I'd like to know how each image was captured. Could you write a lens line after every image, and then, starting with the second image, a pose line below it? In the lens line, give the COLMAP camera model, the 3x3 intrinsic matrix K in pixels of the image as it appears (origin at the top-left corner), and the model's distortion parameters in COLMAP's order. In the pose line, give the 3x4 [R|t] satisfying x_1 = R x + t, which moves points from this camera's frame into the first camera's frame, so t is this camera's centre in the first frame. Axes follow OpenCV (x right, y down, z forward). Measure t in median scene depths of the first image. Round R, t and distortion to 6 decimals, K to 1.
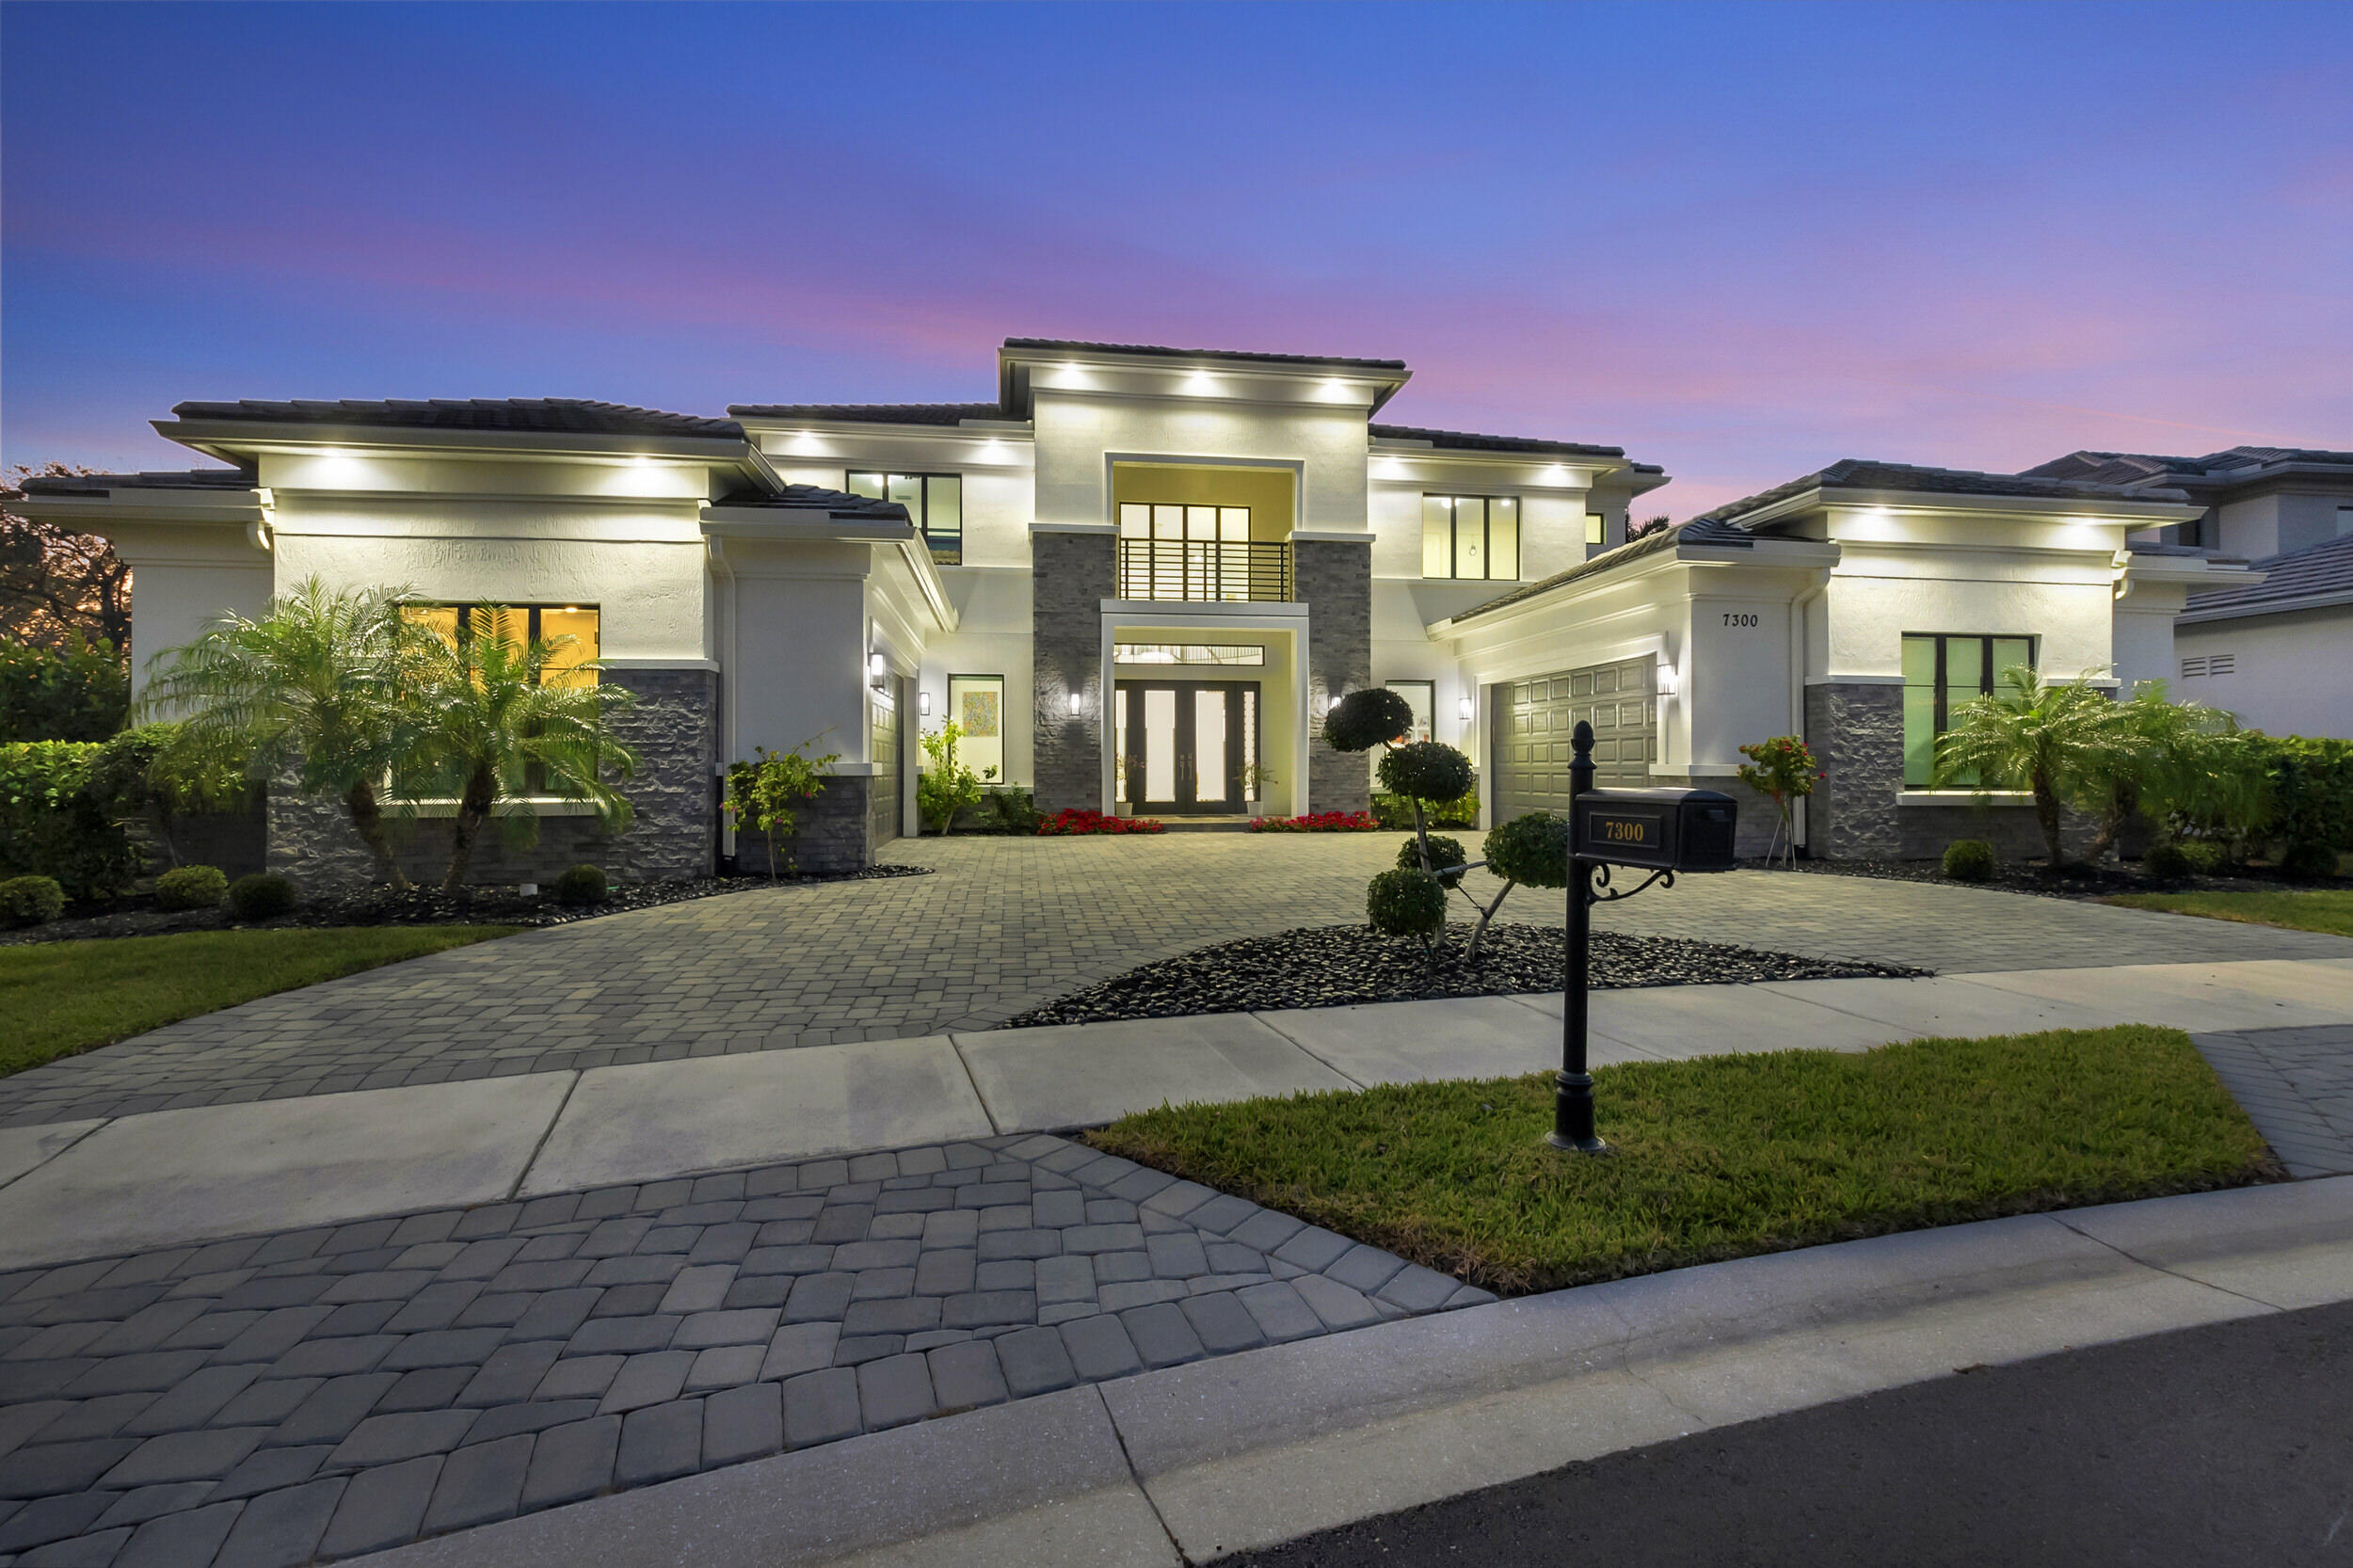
lens RADIAL K [[1033.3, 0, 1158.5], [0, 1033.3, 771.8], [0, 0, 1]] dist [0.000442, -0.000347]
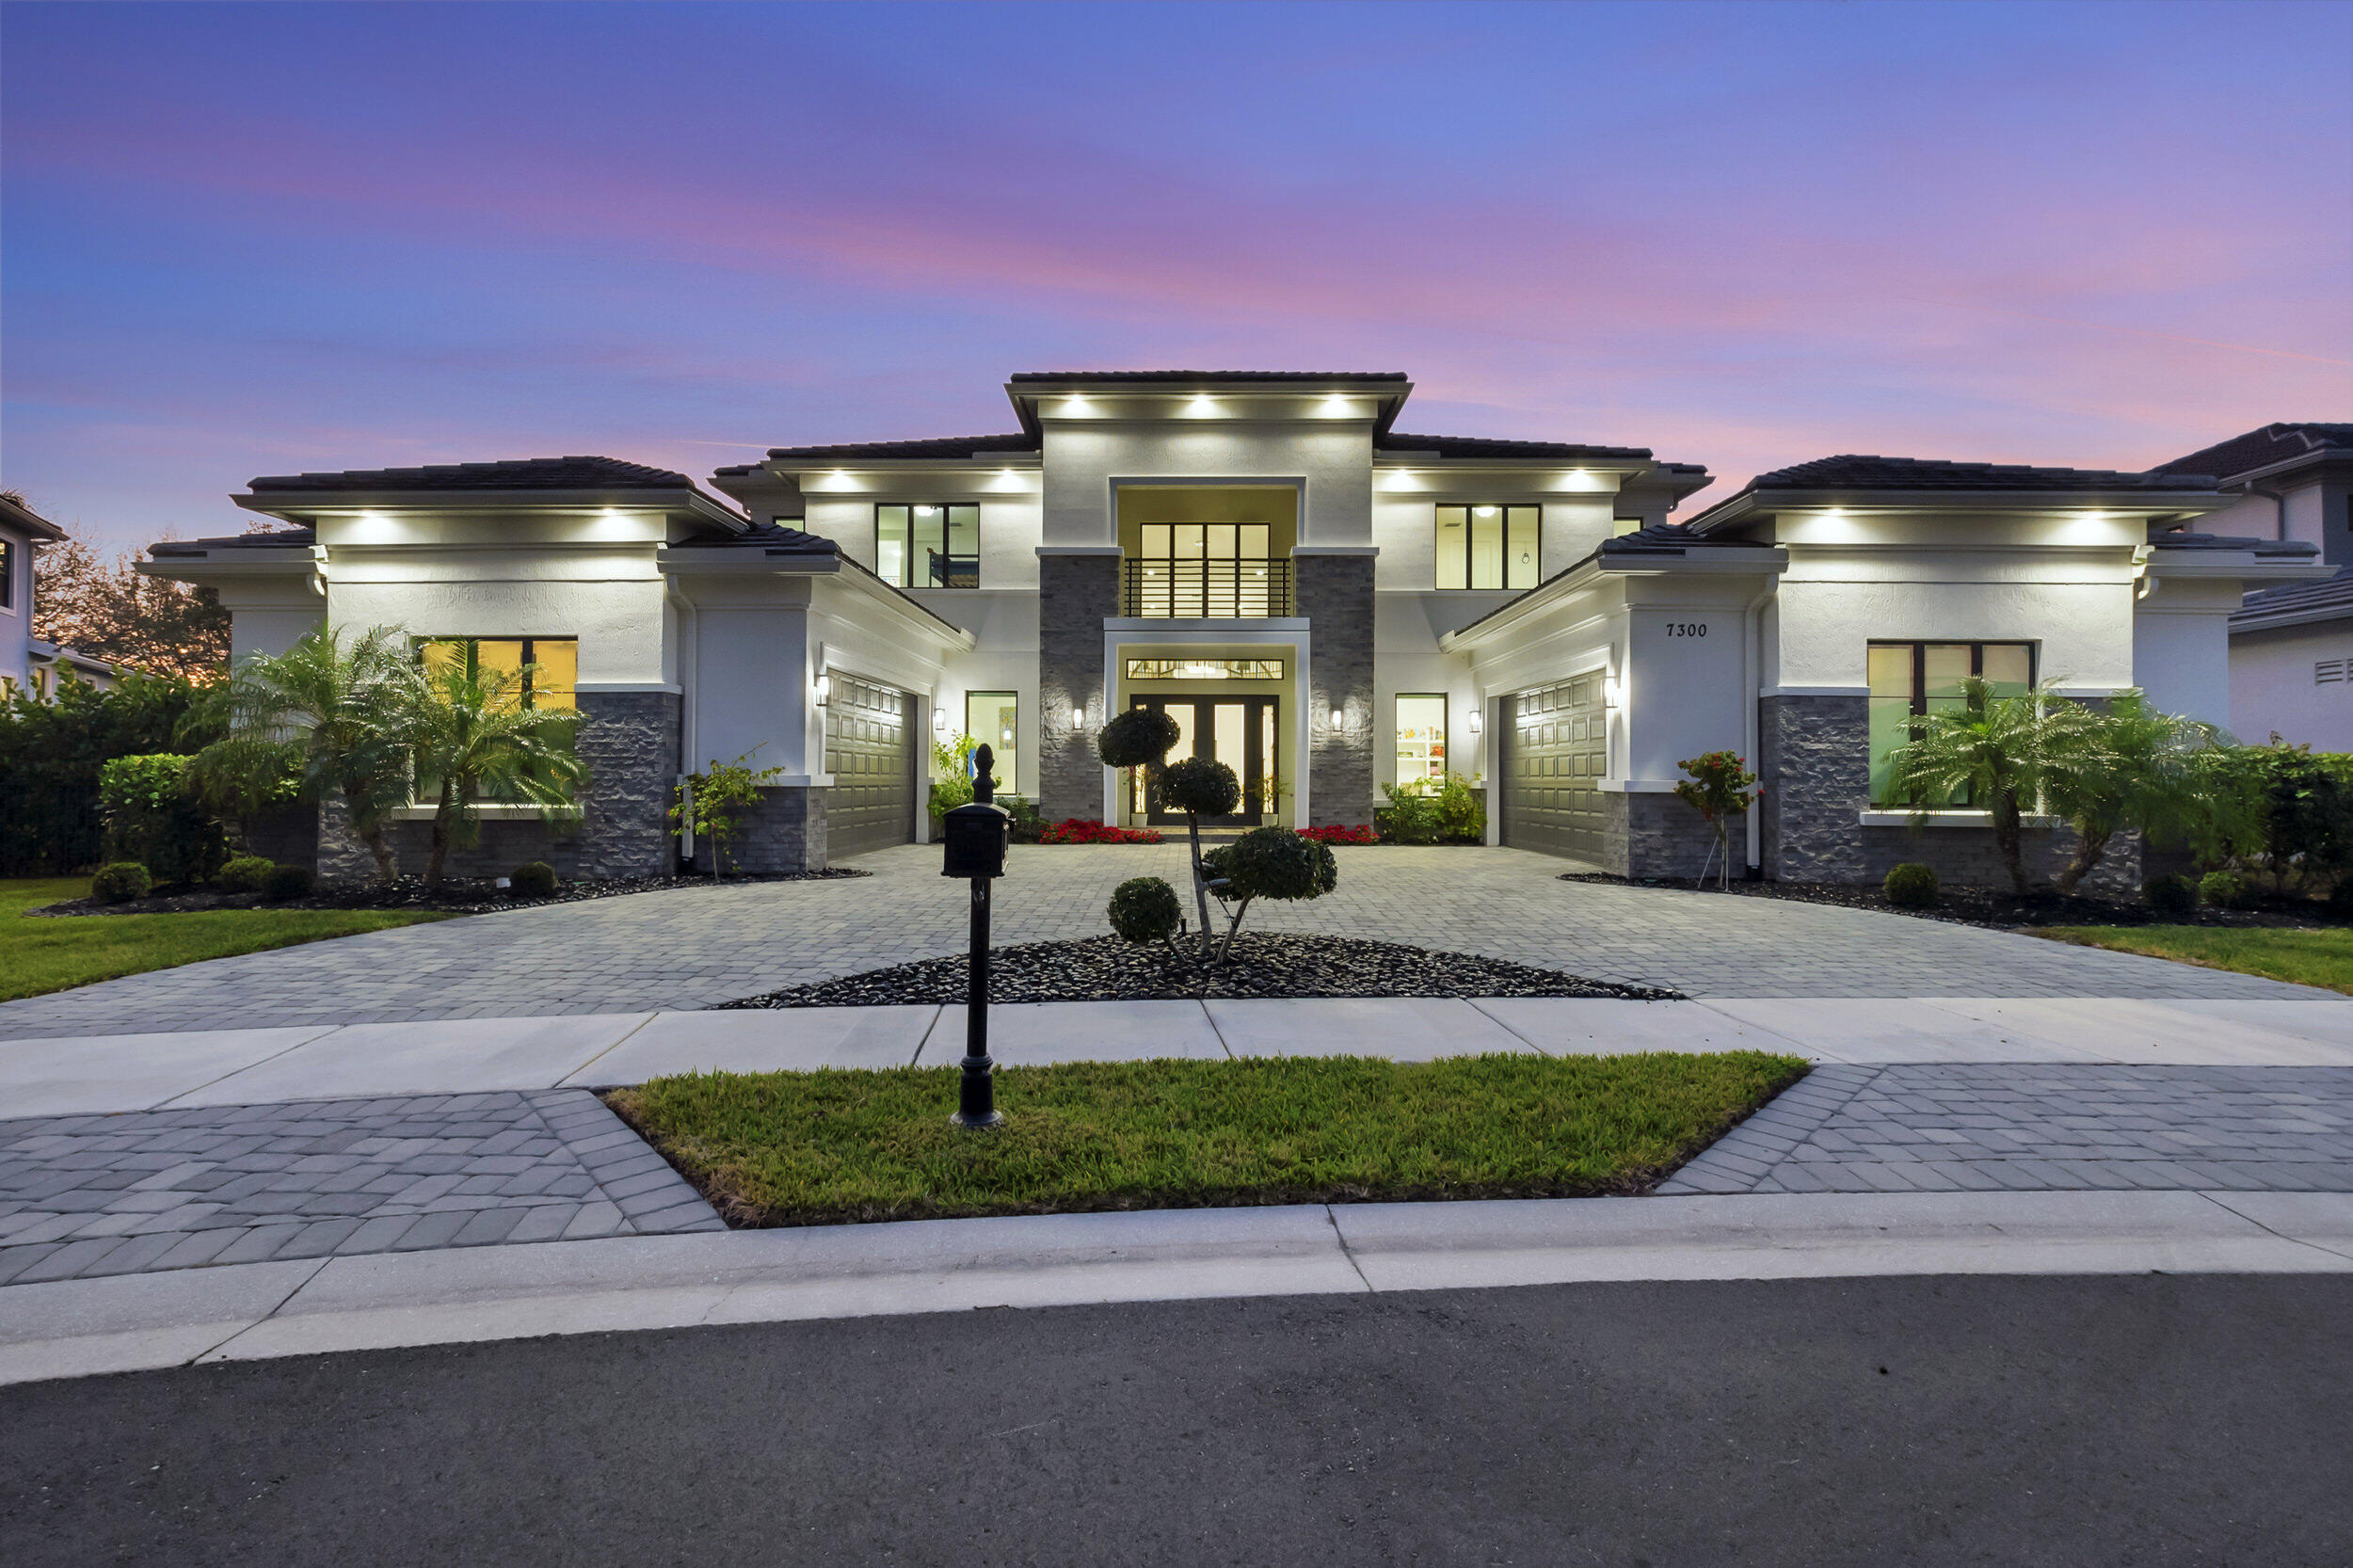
lens RADIAL K [[1033.3, 0, 1158.5], [0, 1033.3, 771.8], [0, 0, 1]] dist [0.000442, -0.000347]
pose [[0.987030, 0.004215, -0.160478, 0.239337], [-0.005912, 0.999932, -0.010099, -0.002586], [0.160424, 0.010917, 0.986988, -0.025328]]
